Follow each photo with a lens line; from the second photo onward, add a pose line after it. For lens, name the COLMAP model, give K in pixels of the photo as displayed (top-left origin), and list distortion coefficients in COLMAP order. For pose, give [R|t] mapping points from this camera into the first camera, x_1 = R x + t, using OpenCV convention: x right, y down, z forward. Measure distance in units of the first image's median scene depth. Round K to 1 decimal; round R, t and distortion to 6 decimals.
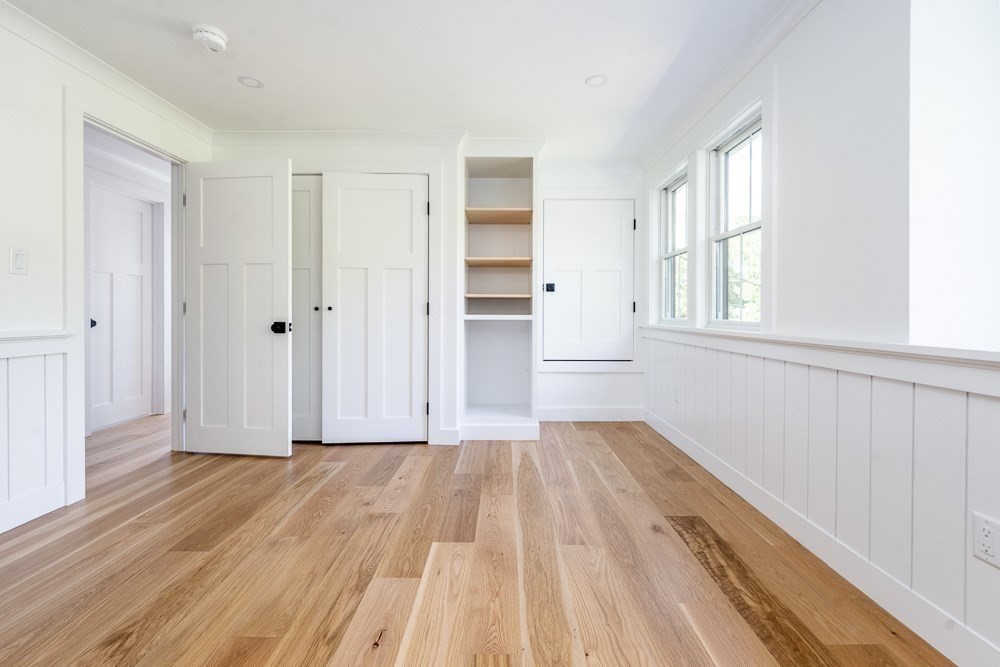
lens RADIAL K [[474.7, 0, 506.7], [0, 474.7, 315.3], [0, 0, 1]] dist [0.002157, -0.000228]
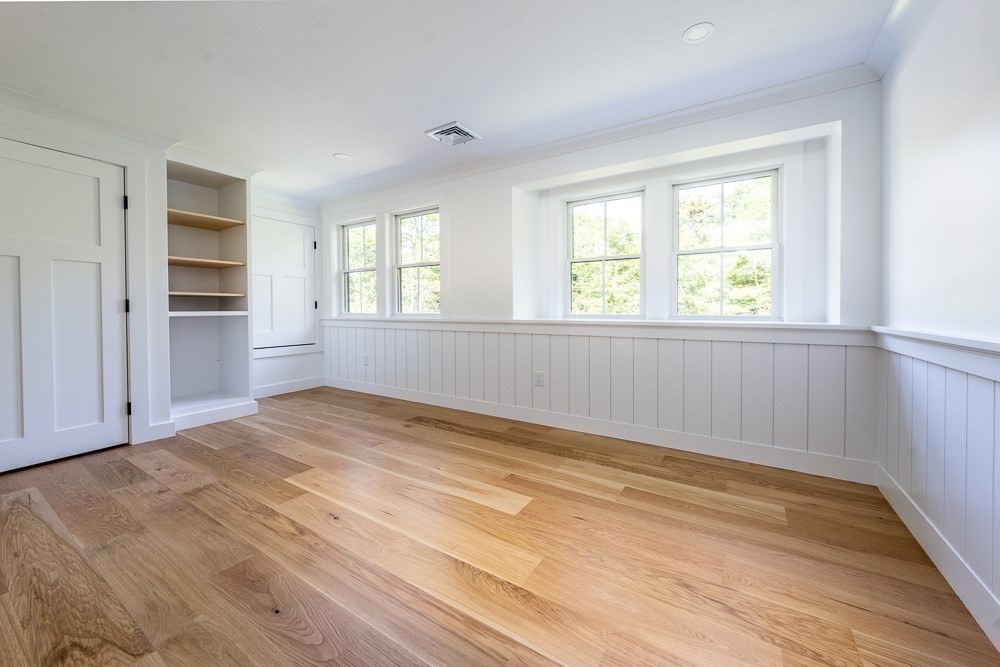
lens RADIAL K [[380.4, 0, 500.1], [0, 380.4, 312.0], [0, 0, 1]] dist [-0.001691, -0.000145]
pose [[0.546338, -0.010713, 0.837496, -0.529797], [0.008983, 0.999936, 0.006930, -0.000202], [-0.837516, 0.003737, 0.546399, -0.080703]]
